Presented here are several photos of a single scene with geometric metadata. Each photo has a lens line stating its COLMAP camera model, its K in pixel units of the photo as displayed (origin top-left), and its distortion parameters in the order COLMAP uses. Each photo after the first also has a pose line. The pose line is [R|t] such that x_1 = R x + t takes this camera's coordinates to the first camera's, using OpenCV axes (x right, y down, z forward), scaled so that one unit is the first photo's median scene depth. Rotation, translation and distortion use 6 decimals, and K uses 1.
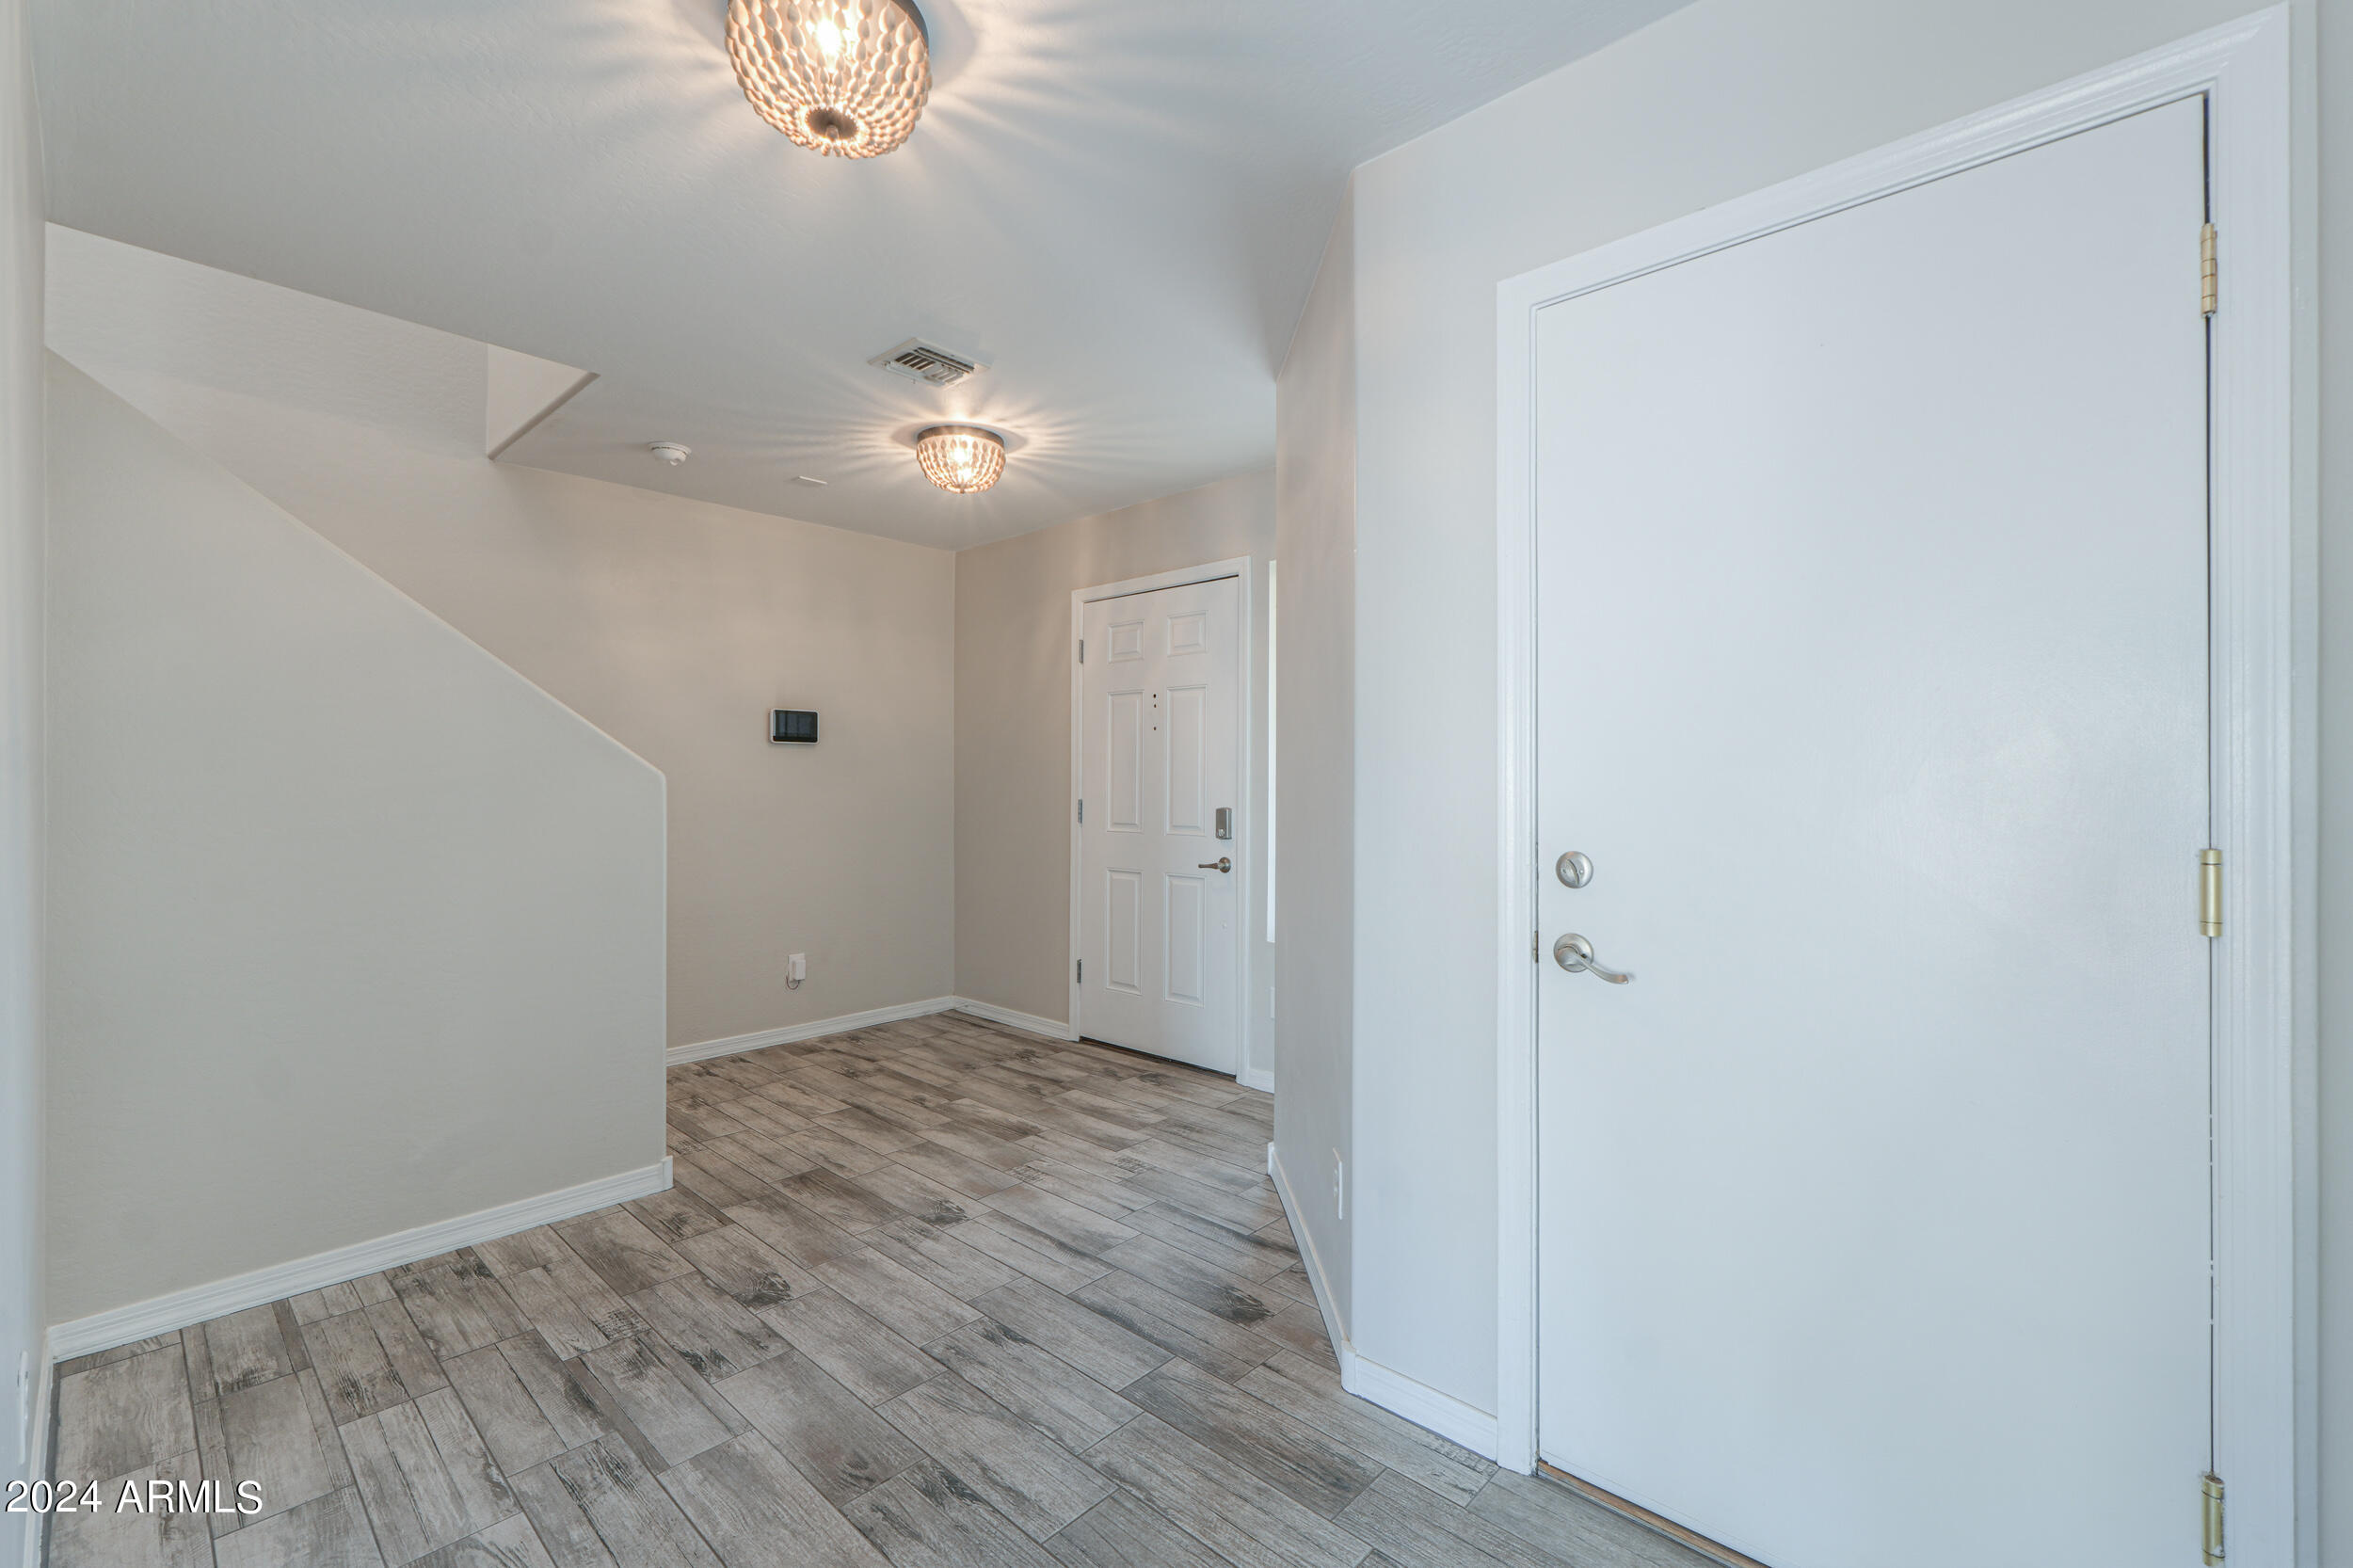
lens RADIAL K [[1013.3, 0, 1158.3], [0, 1013.3, 782.4], [0, 0, 1]] dist [-0.001687, -0.000305]
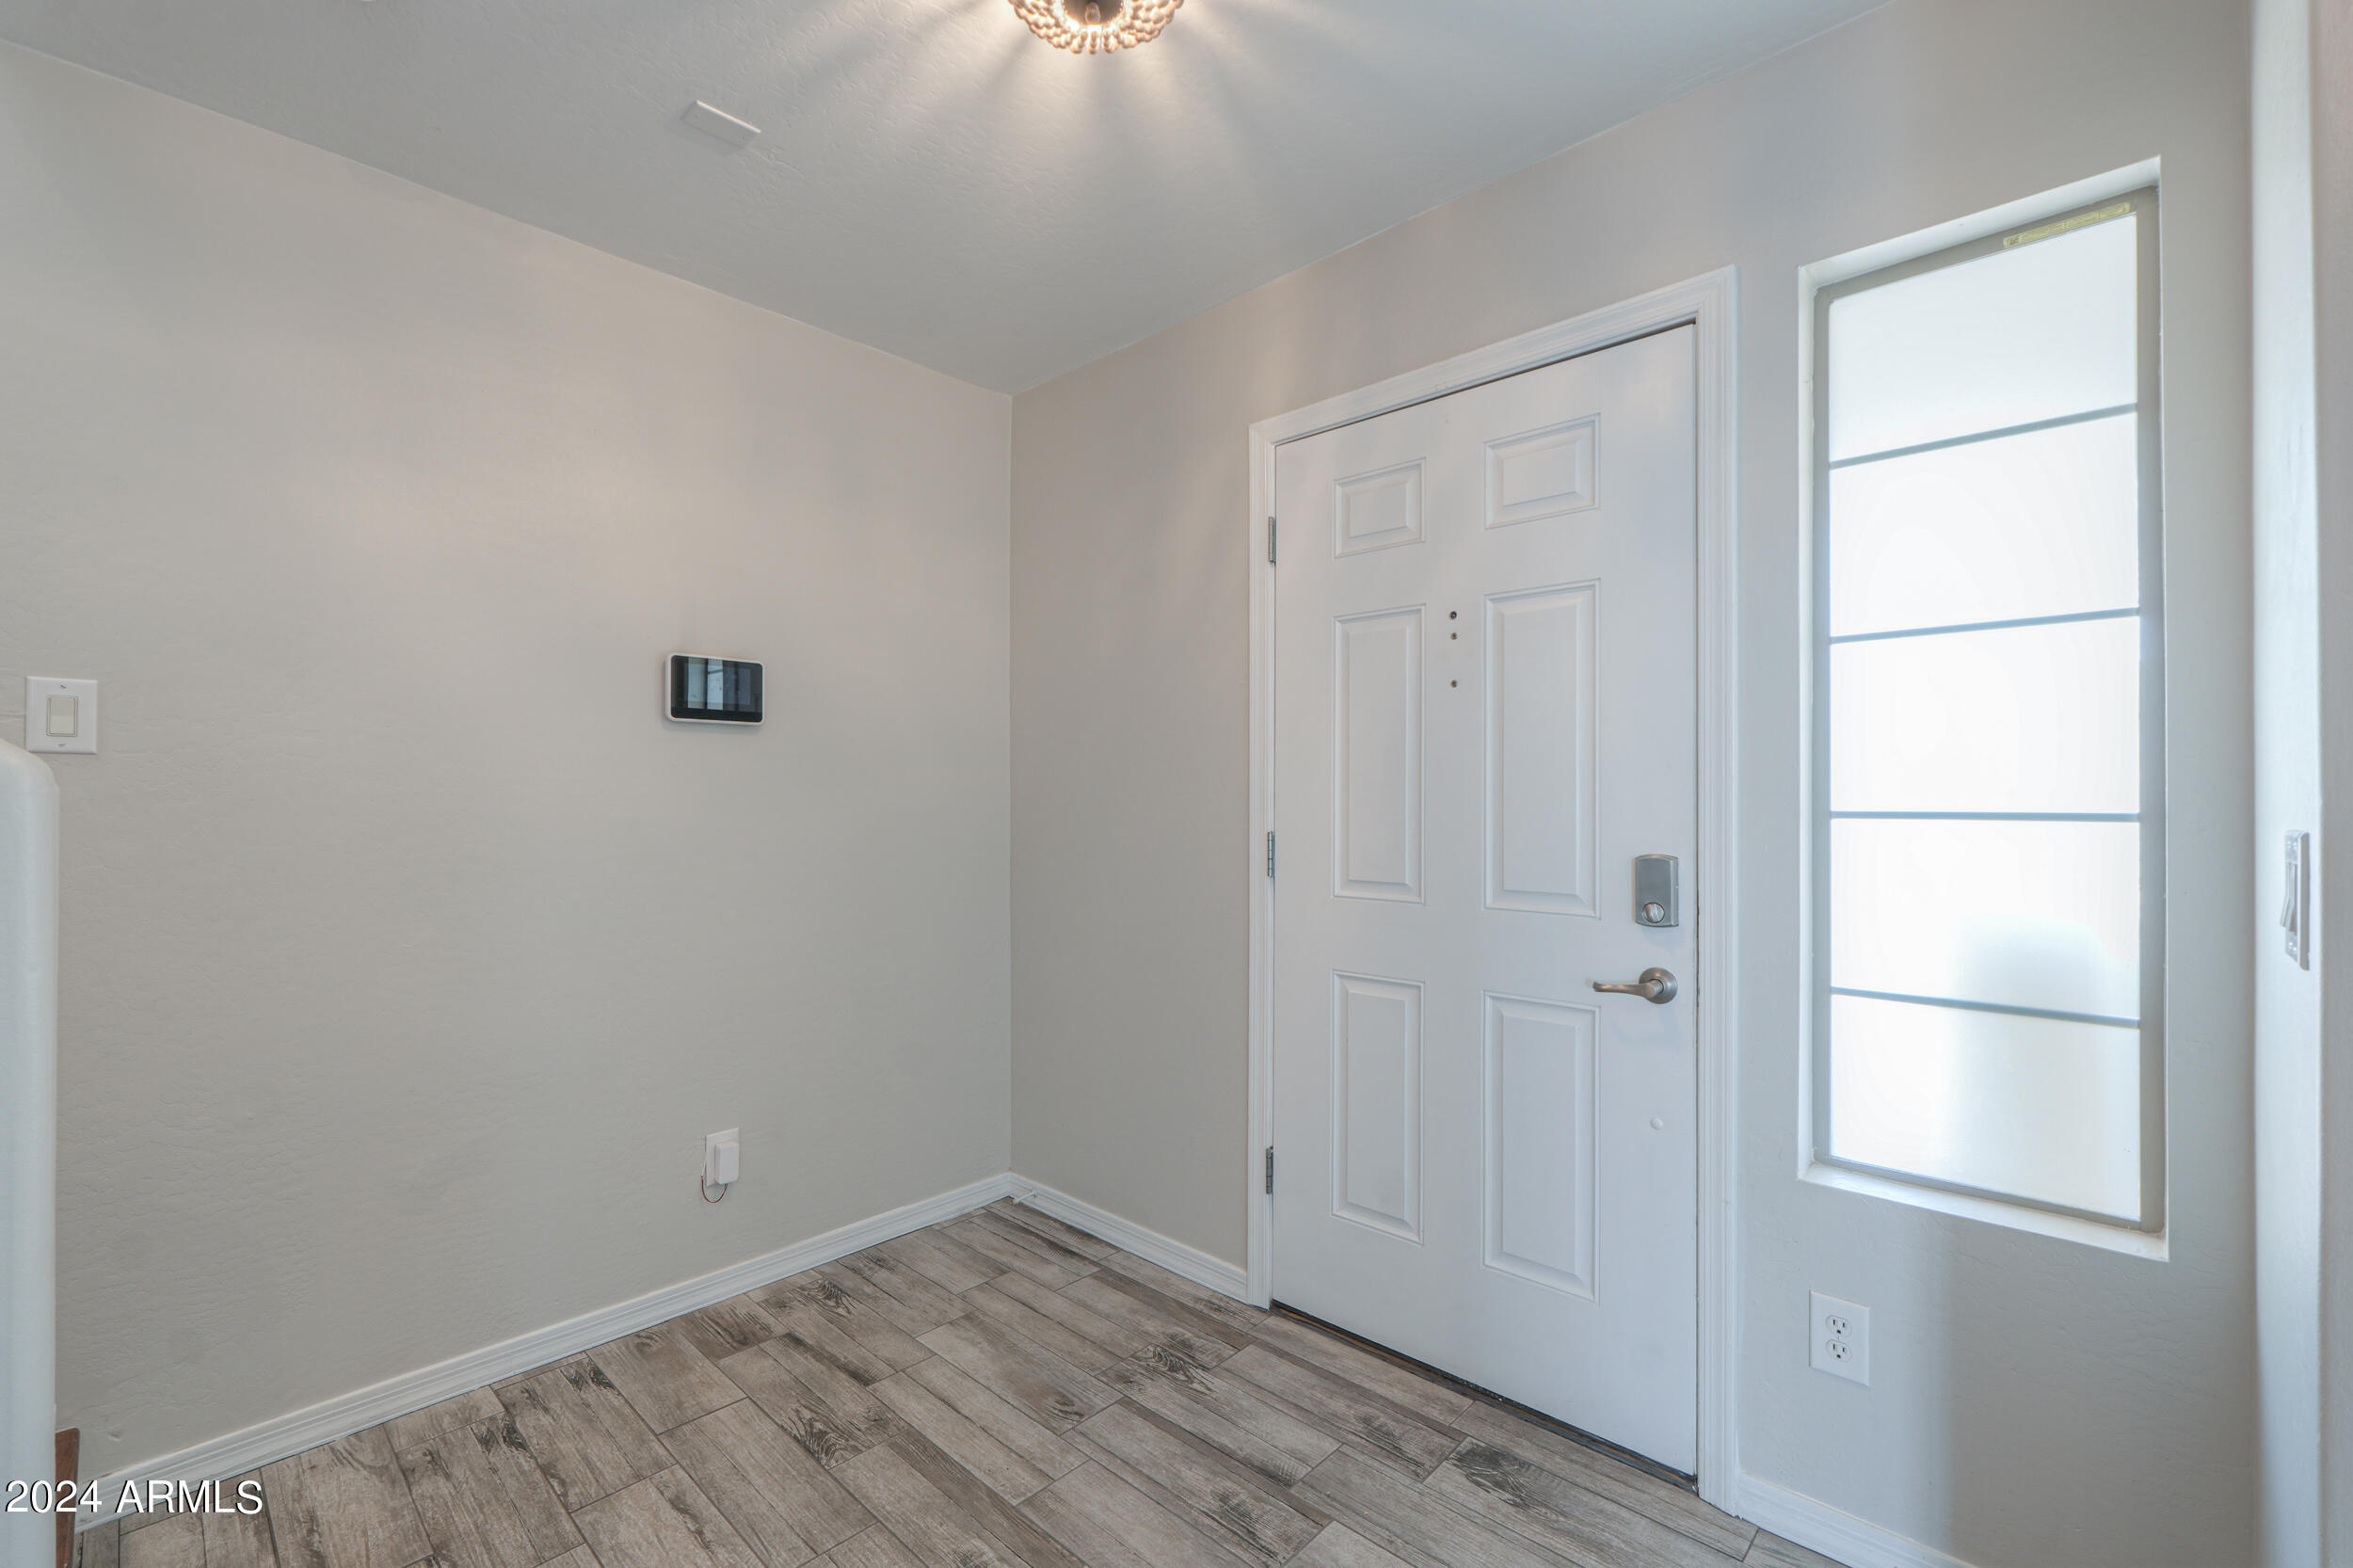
lens RADIAL K [[1034.9, 0, 1123.0], [0, 1034.9, 789.6], [0, 0, 1]] dist [-0.000622, 0.000002]
pose [[0.999080, -0.003115, -0.042766, -0.185616], [0.002774, 0.999964, -0.008024, -0.000457], [0.042790, 0.007898, 0.999053, 0.690358]]
